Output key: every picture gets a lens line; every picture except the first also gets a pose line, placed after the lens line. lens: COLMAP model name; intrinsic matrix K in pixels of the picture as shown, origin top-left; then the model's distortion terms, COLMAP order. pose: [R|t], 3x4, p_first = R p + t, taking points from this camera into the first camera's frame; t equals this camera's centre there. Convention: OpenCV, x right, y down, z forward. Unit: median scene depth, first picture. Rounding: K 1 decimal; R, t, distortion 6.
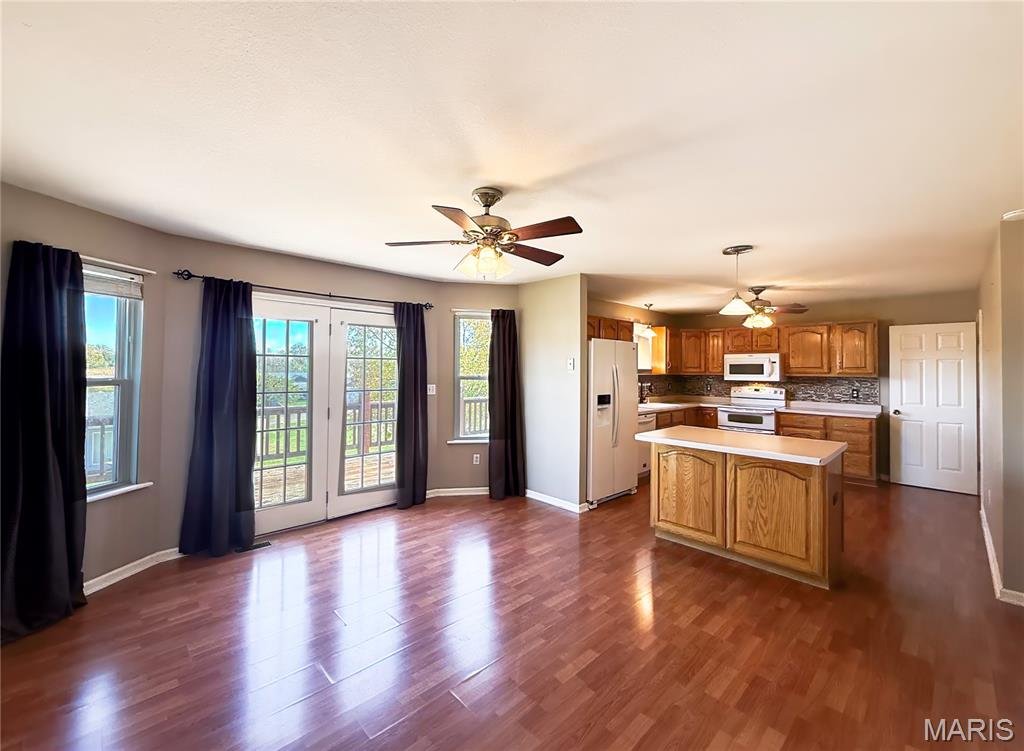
lens RADIAL K [[408.3, 0, 510.5], [0, 408.3, 370.1], [0, 0, 1]] dist [0.001344, -0.000862]
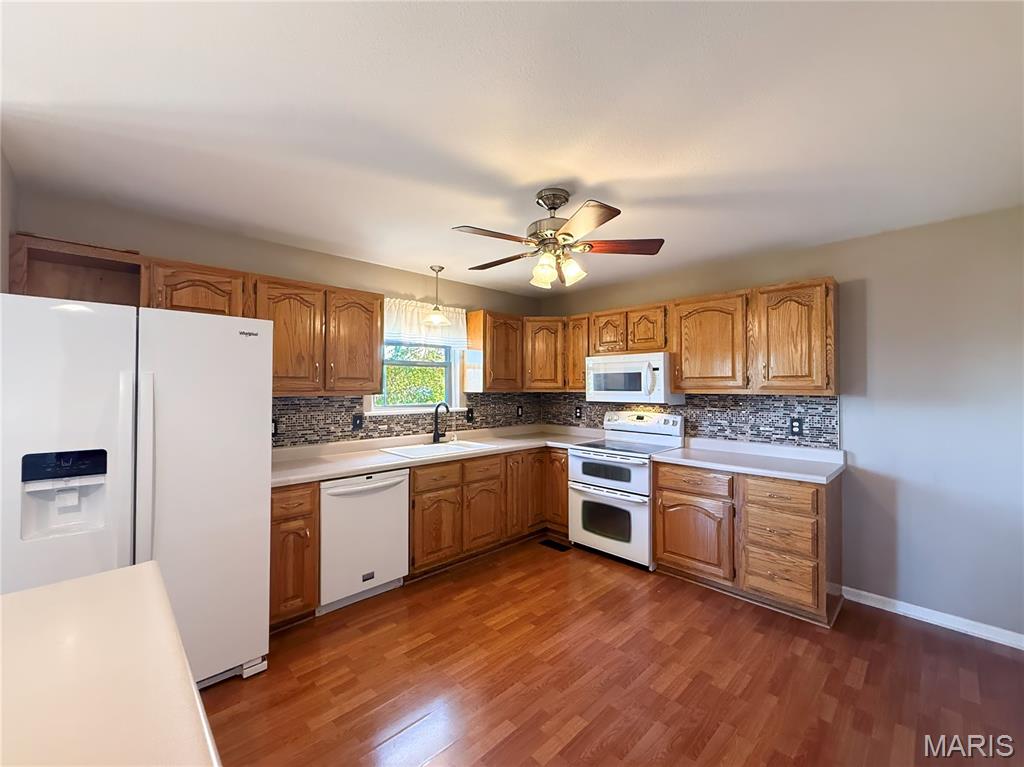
lens RADIAL K [[408.3, 0, 513.3], [0, 408.3, 386.3], [0, 0, 1]] dist [0.001344, -0.000862]
pose [[0.999951, -0.008918, 0.004250, 0.451997], [0.008929, 0.999957, -0.002429, 0.004020], [-0.004228, 0.002466, 0.999988, 0.450214]]
